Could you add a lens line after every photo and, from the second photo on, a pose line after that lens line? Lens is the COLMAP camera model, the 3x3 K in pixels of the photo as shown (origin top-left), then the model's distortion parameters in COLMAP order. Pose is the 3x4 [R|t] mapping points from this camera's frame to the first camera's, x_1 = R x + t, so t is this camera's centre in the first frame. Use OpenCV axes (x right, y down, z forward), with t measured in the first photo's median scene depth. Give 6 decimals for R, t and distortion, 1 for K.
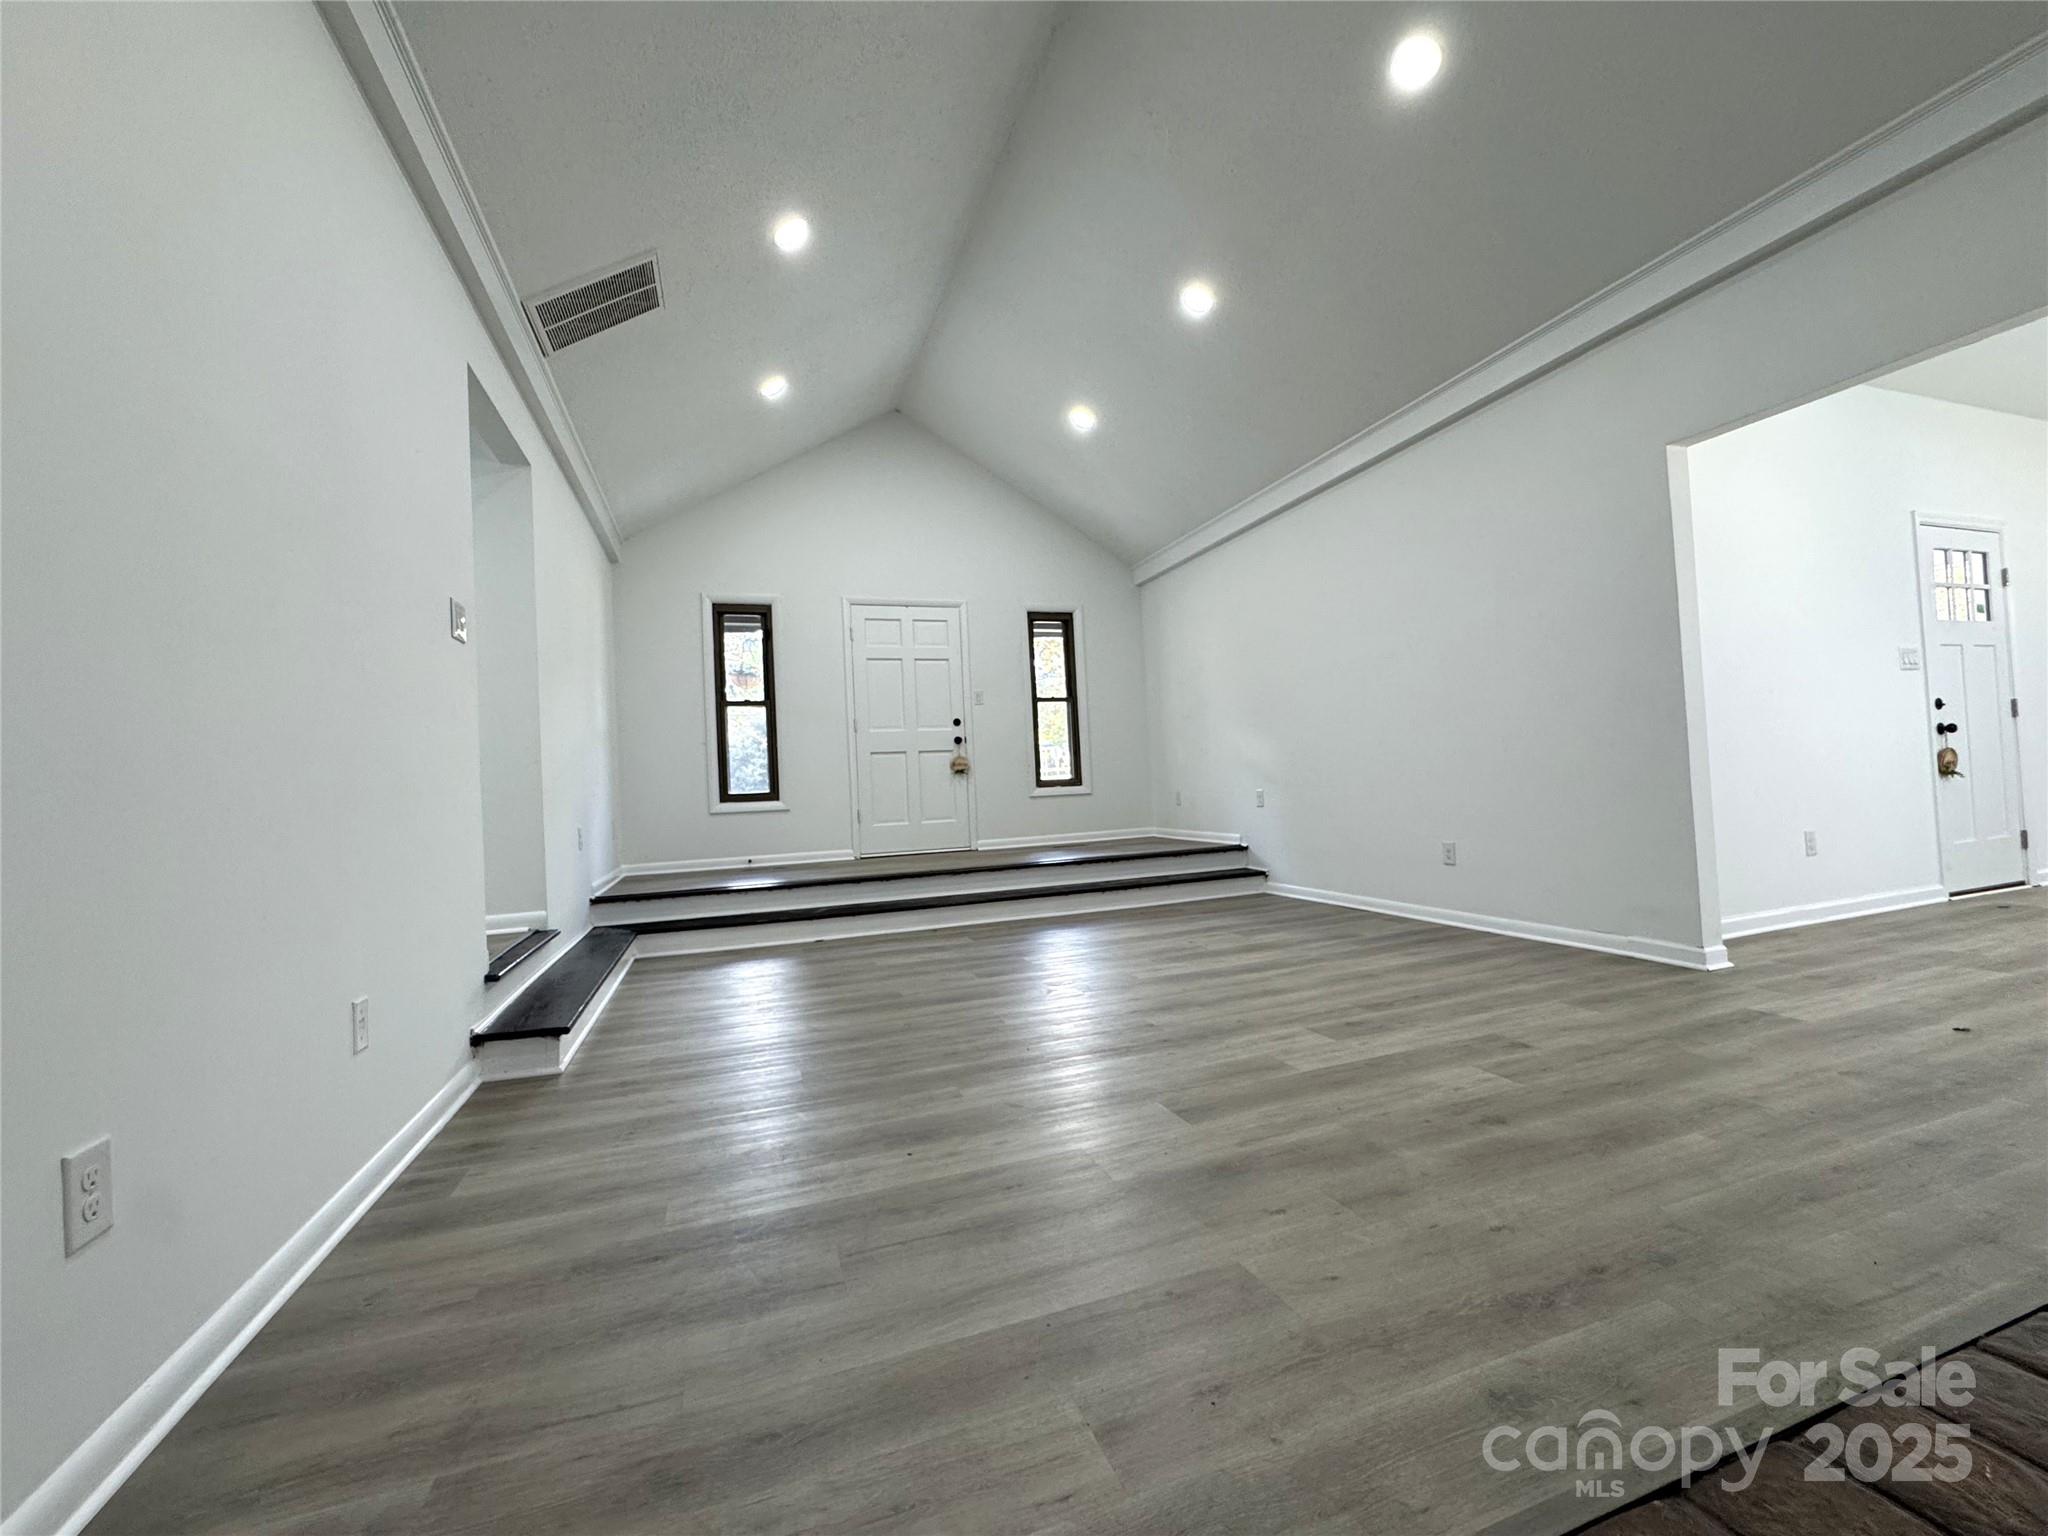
lens RADIAL K [[860.1, 0, 1024.0], [0, 860.1, 768.0], [0, 0, 1]] dist [0.001971, 0.000402]
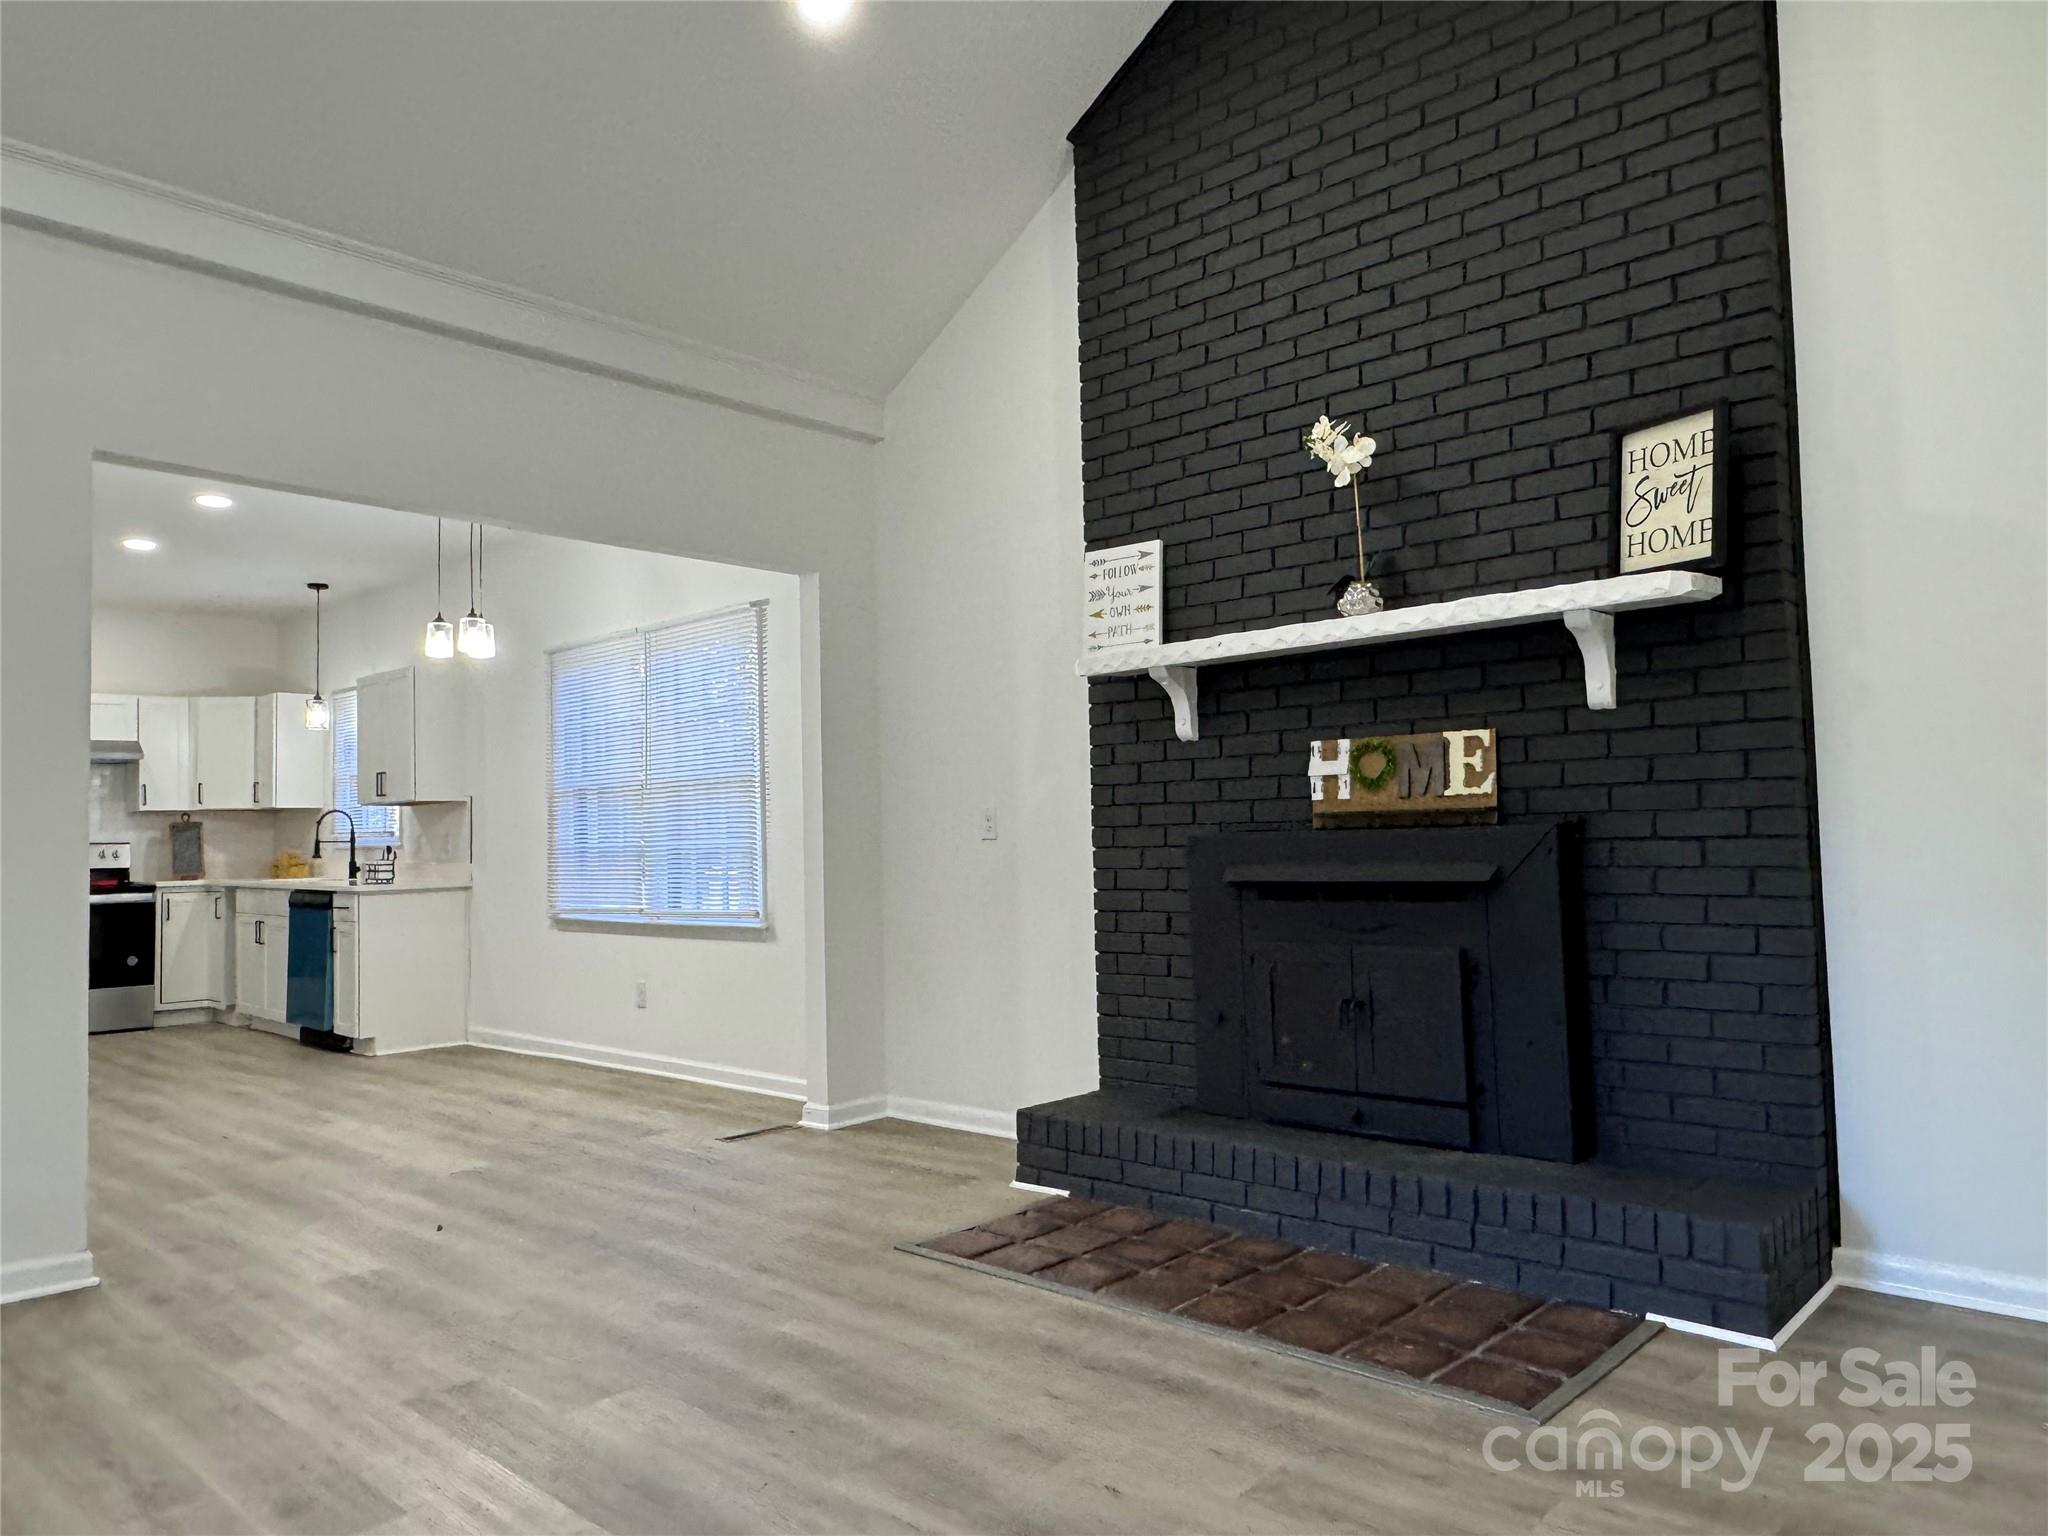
lens RADIAL K [[1392.0, 0, 1024.0], [0, 1392.0, 768.0], [0, 0, 1]] dist [-0.007621, -0.001376]
pose [[-0.454711, 0.104520, 0.884485, -0.619112], [0.037737, 0.994459, -0.098115, -0.028217], [-0.889839, -0.011236, -0.456136, 1.145828]]
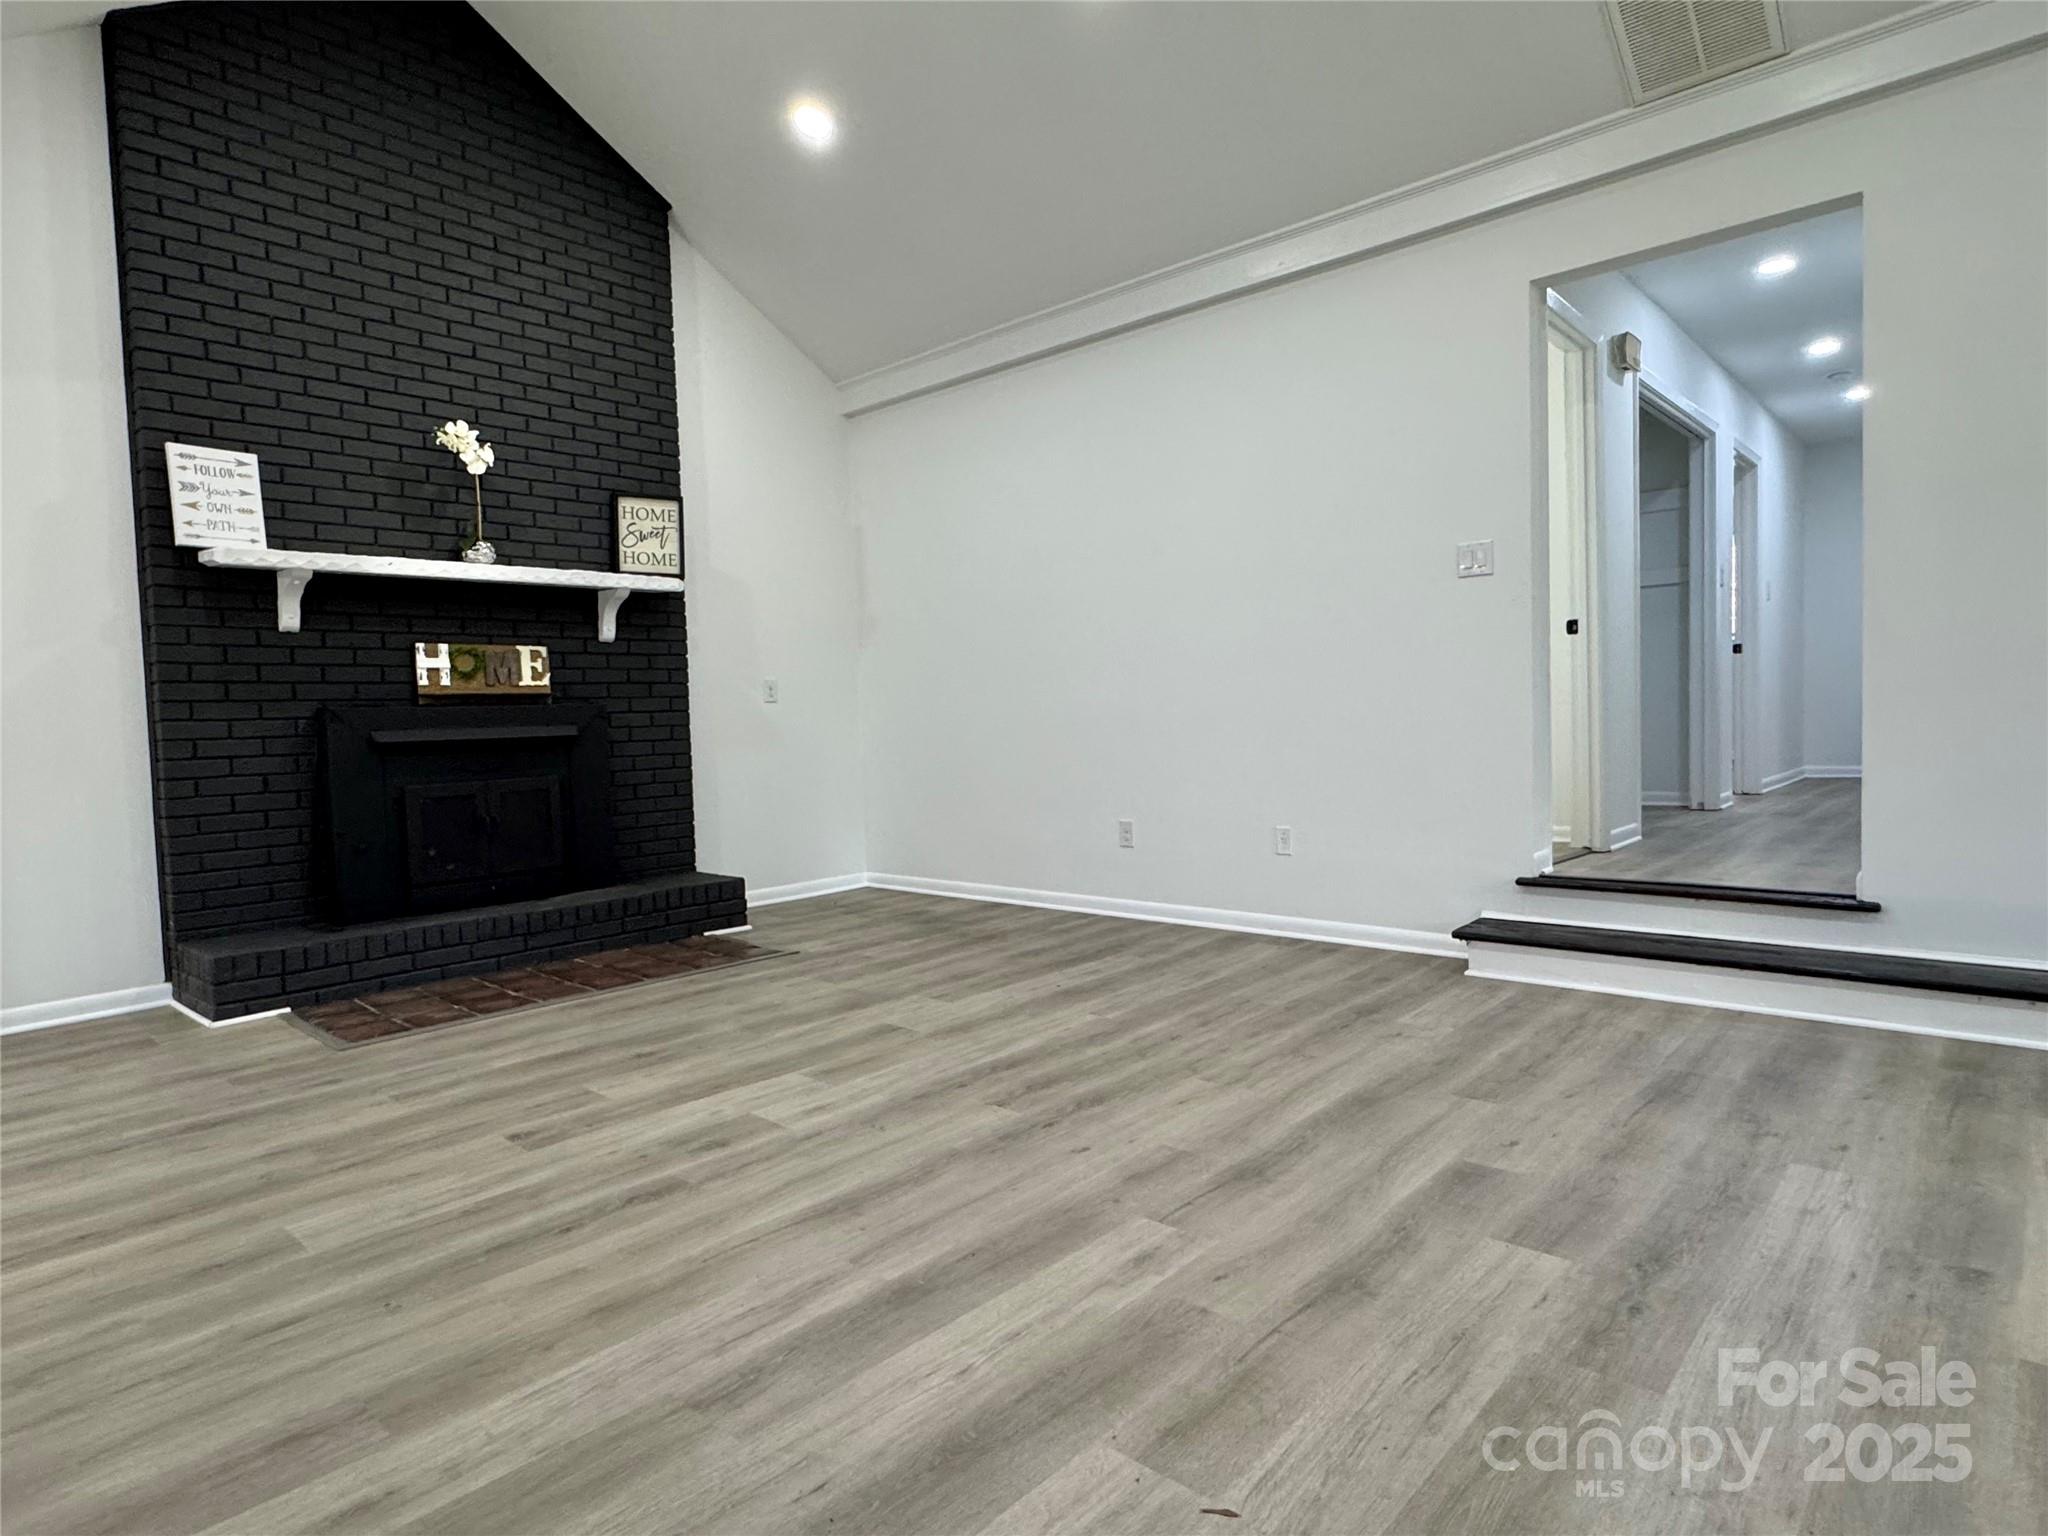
lens RADIAL K [[1118.5, 0, 1024.0], [0, 1118.5, 768.0], [0, 0, 1]] dist [-0.000274, 0.000099]
pose [[-0.880868, 0.096789, -0.463361, 0.632934], [0.077473, 0.995151, 0.060593, -0.036015], [0.466979, 0.017476, -0.884096, 2.173092]]
